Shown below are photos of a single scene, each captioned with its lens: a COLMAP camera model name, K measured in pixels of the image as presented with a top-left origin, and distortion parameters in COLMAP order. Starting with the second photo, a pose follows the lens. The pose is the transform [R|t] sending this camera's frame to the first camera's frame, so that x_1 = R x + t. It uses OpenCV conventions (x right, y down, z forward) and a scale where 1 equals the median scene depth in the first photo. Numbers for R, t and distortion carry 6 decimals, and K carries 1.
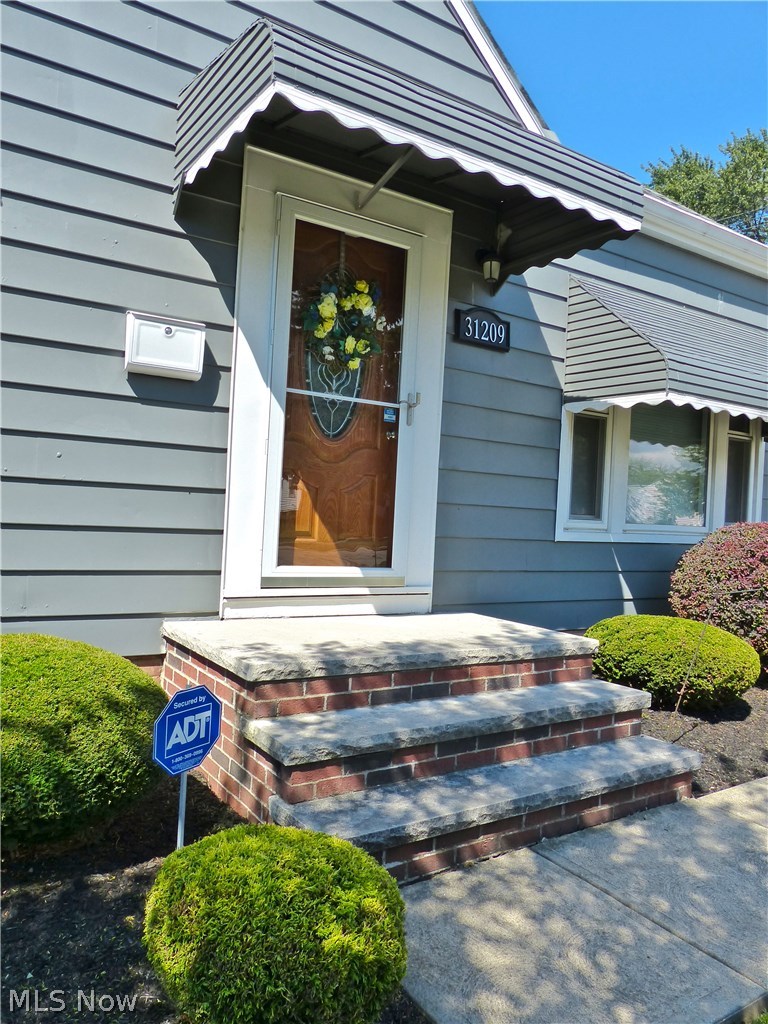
lens RADIAL K [[763.3, 0, 380.6], [0, 763.3, 516.9], [0, 0, 1]] dist [0.005747, -0.000702]
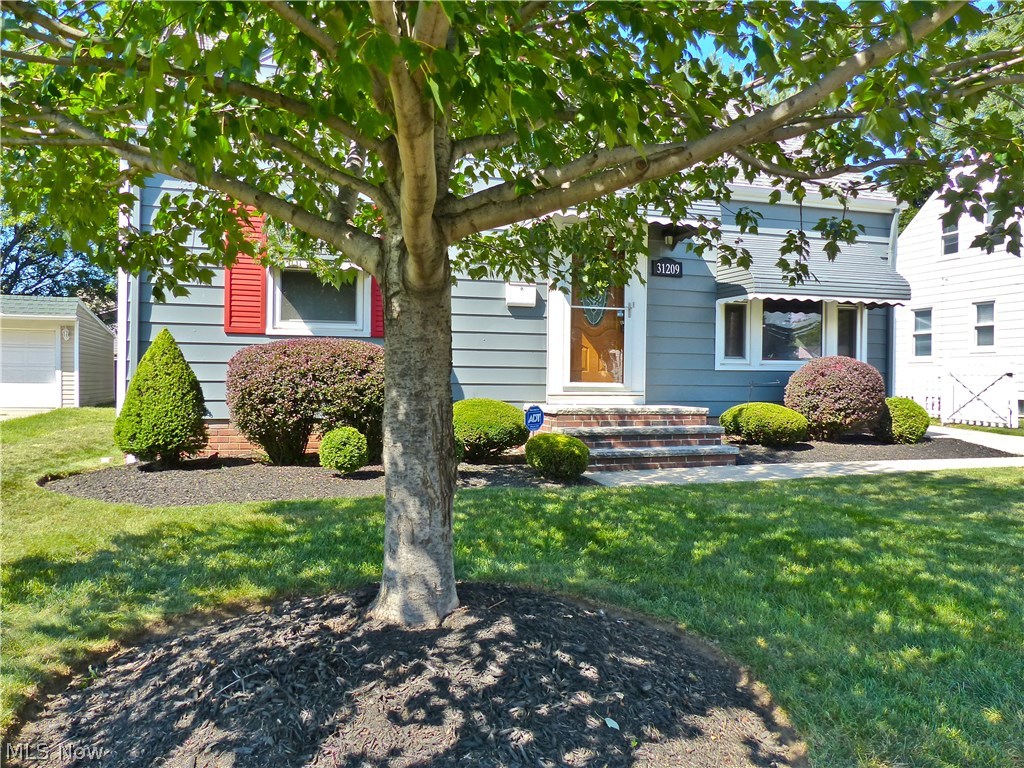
lens RADIAL K [[763.3, 0, 509.4], [0, 763.3, 382.8], [0, 0, 1]] dist [0.005747, -0.000702]
pose [[0.964790, -0.037473, -0.260339, 0.250214], [0.035319, 0.999292, -0.012951, 0.077072], [0.260640, 0.003300, 0.965430, -1.112331]]
